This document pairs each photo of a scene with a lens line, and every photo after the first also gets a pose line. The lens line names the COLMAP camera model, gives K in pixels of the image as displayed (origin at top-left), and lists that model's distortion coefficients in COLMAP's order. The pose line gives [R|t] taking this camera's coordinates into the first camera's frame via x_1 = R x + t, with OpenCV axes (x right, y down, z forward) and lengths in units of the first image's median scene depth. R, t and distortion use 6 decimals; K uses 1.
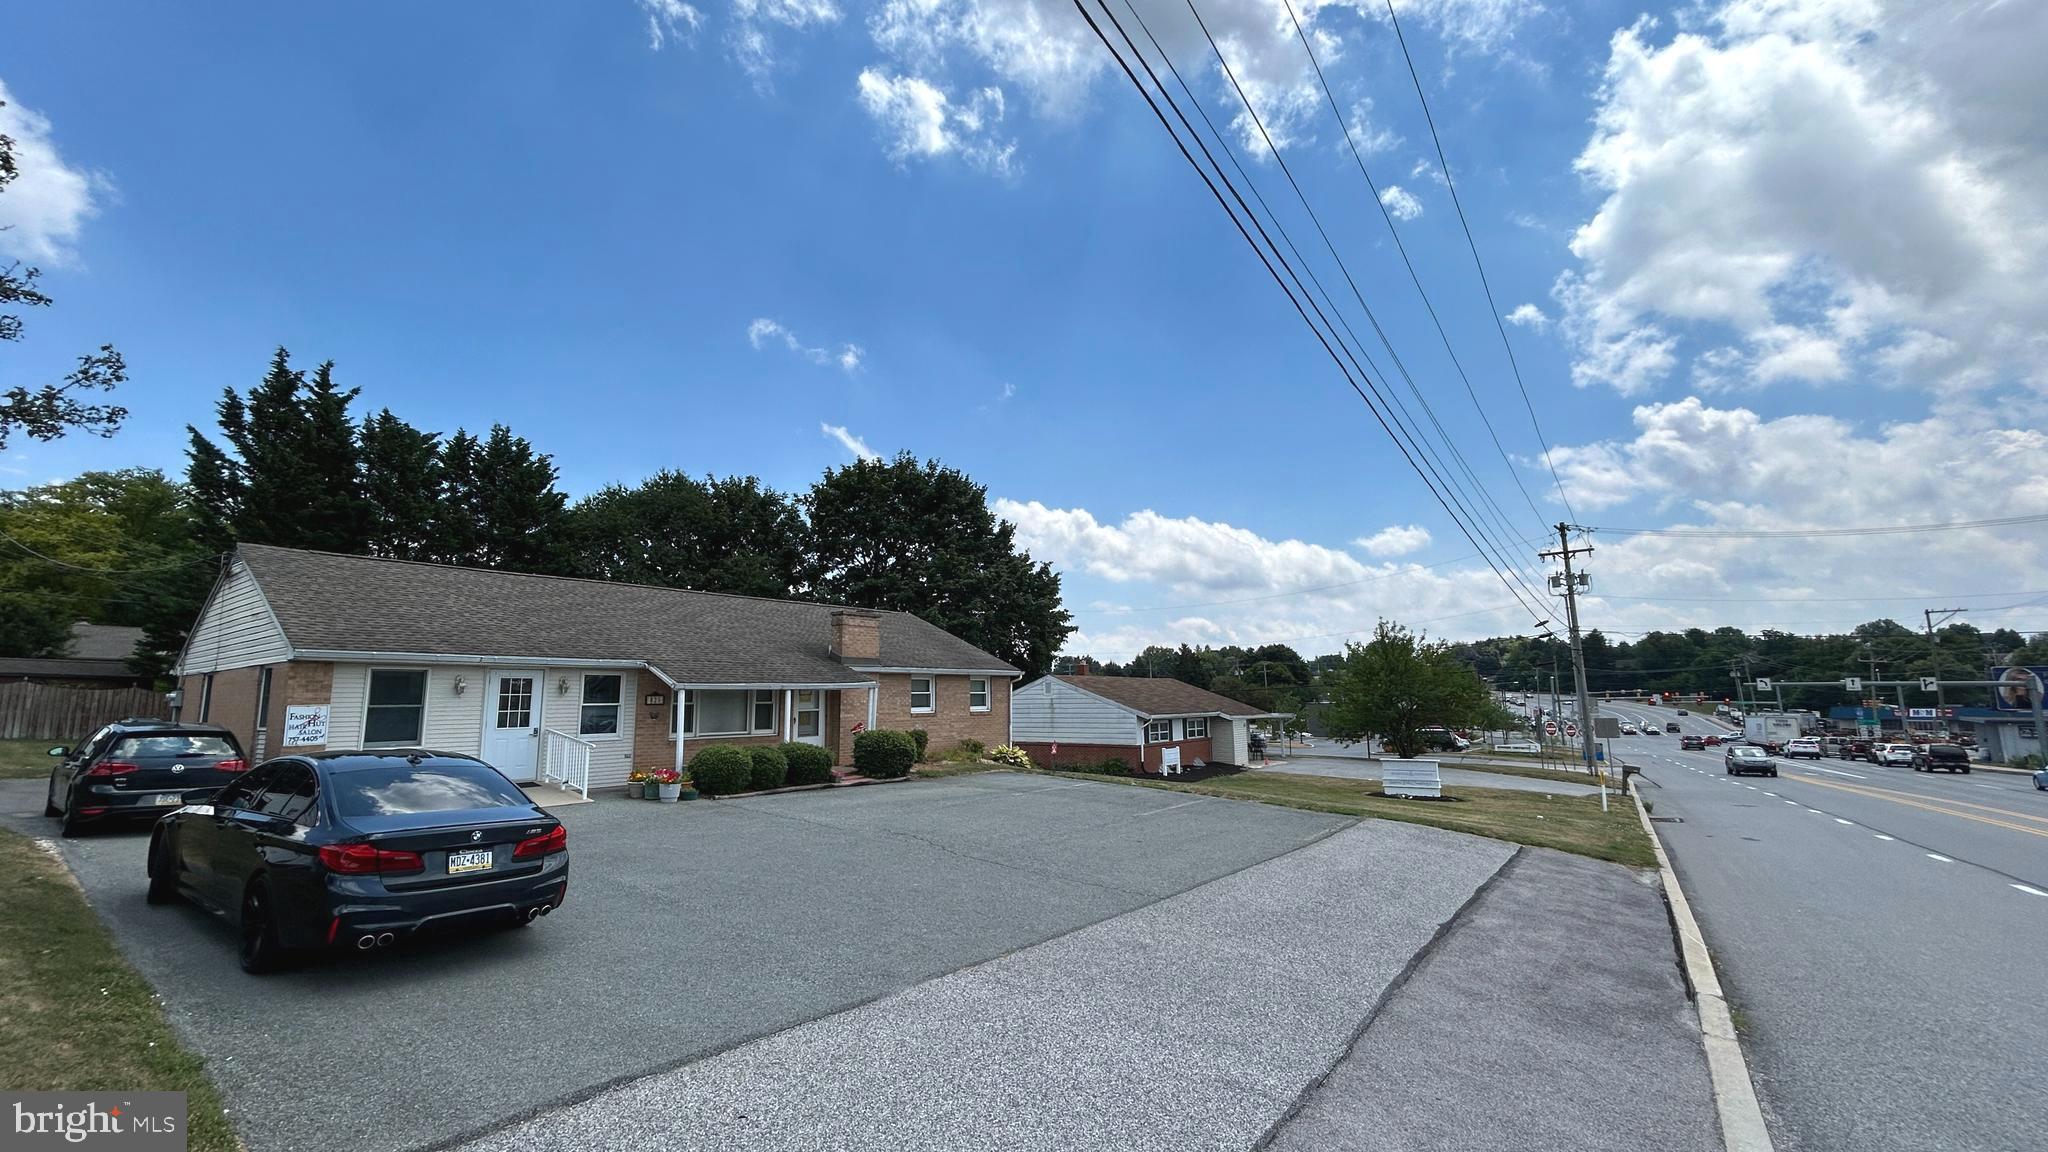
lens RADIAL K [[828.6, 0, 1025.4], [0, 828.6, 577.8], [0, 0, 1]] dist [0.000276, -0.000642]
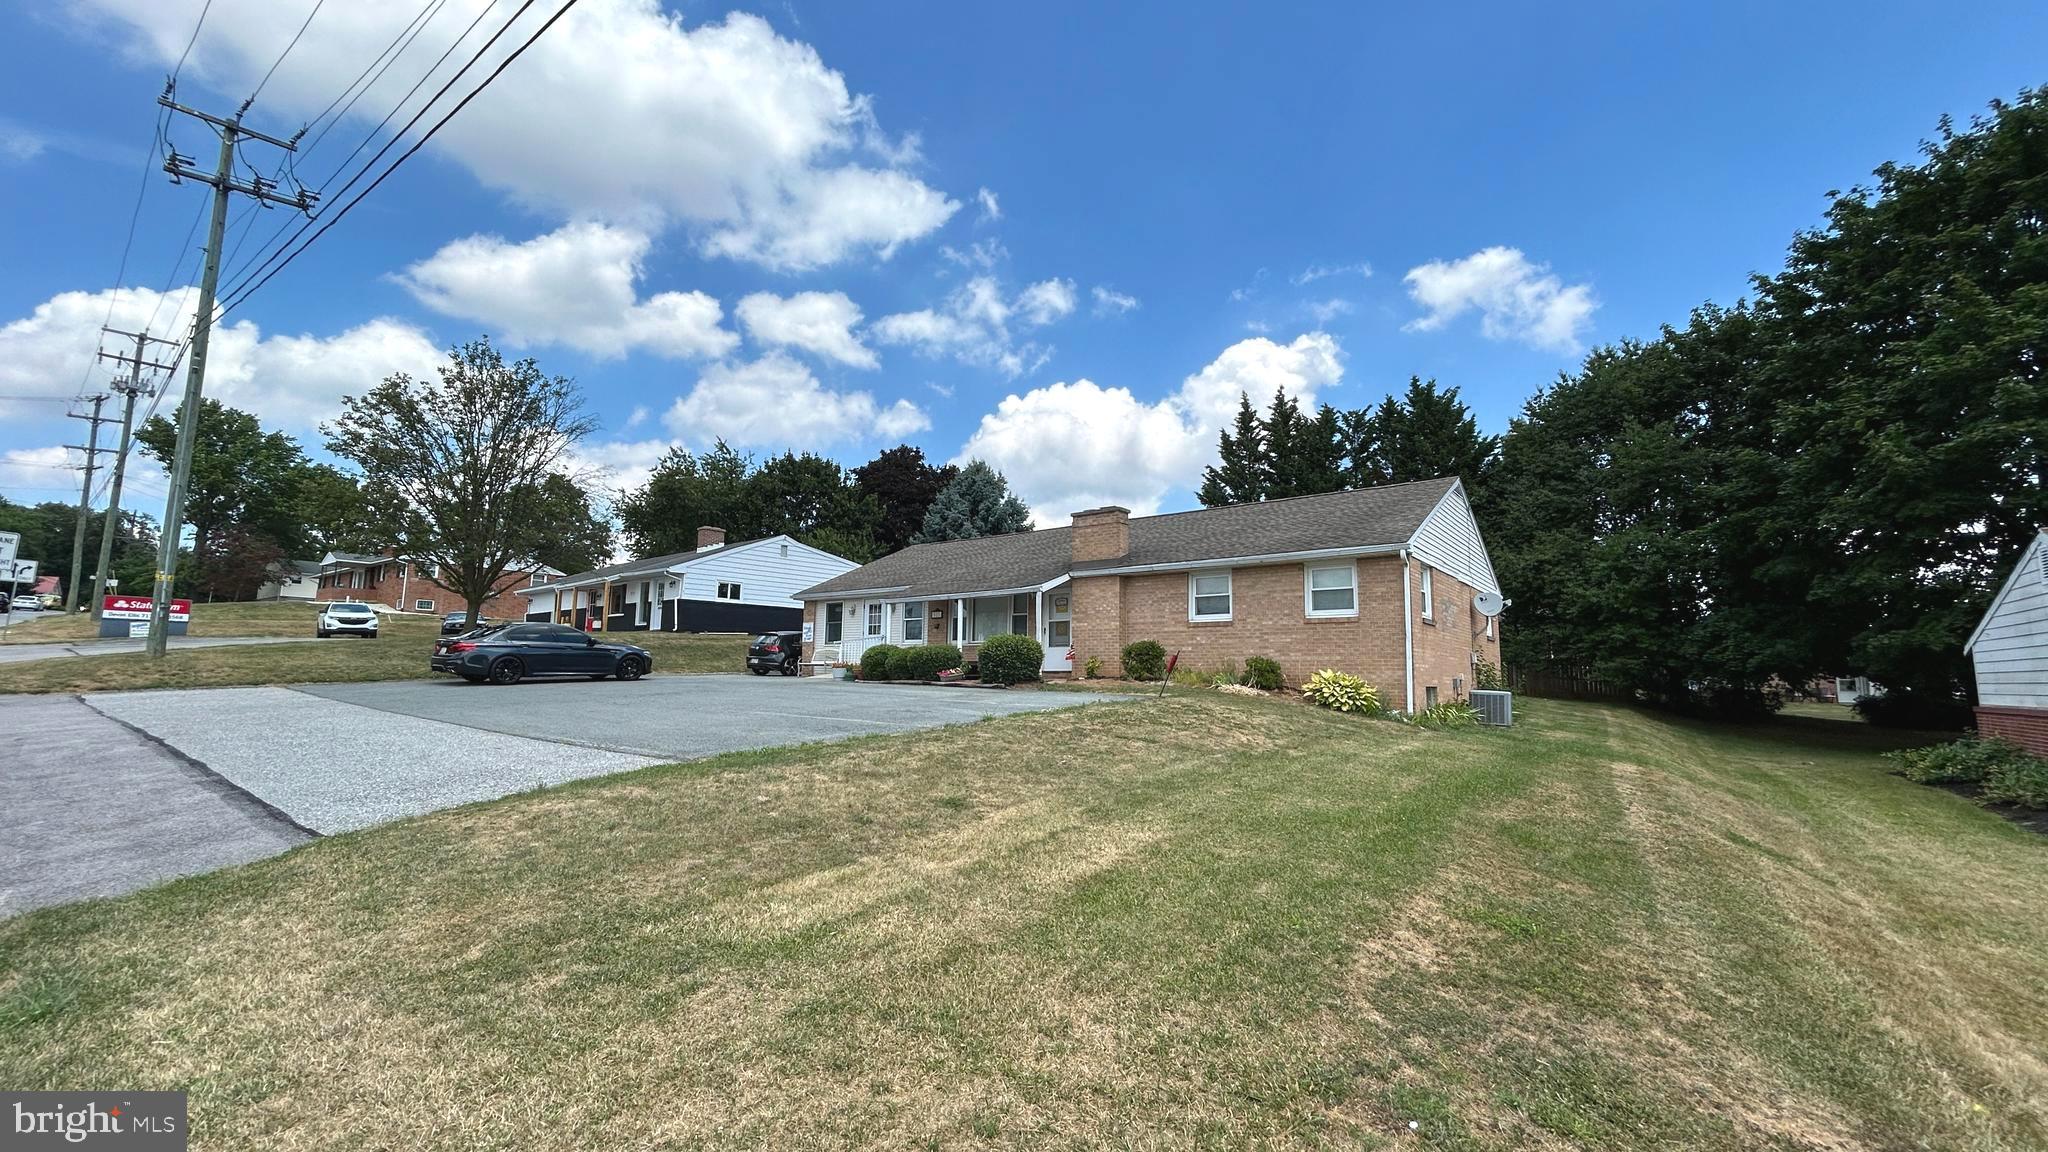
lens RADIAL K [[823.5, 0, 1024.0], [0, 823.5, 576.0], [0, 0, 1]] dist [-0.001727, 0.000108]
pose [[-0.030437, -0.110462, -0.993414, 0.713246], [0.132153, 0.984705, -0.113542, 0.213230], [0.990762, -0.134739, -0.015374, 0.981186]]
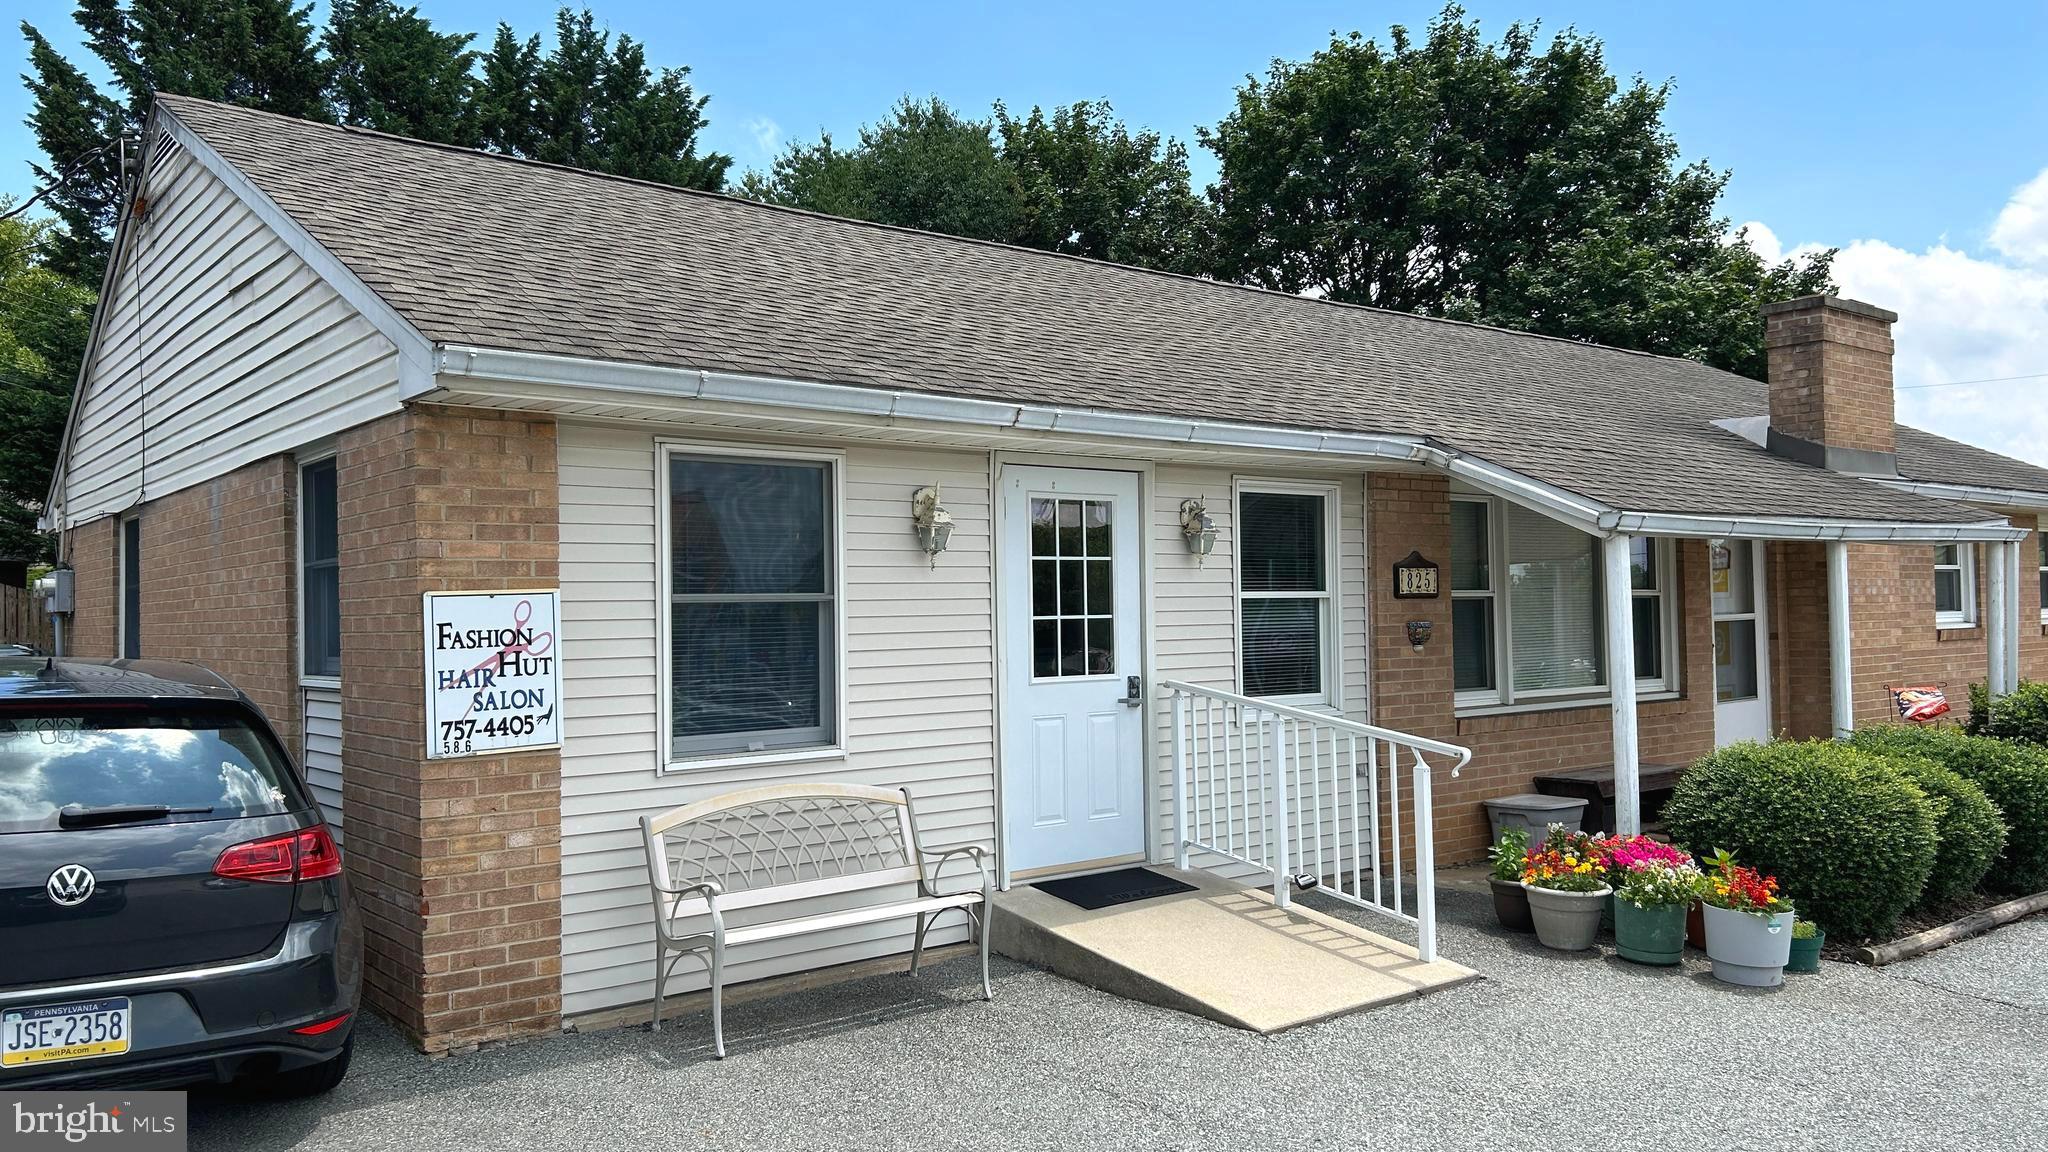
lens RADIAL K [[1543.0, 0, 1029.5], [0, 1543.0, 585.9], [0, 0, 1]] dist [0.002030, -0.012412]
pose [[0.971579, -0.009493, -0.236524, -0.378053], [0.040223, 0.991285, 0.125443, 0.063791], [0.233272, -0.131392, 0.963494, 0.375363]]
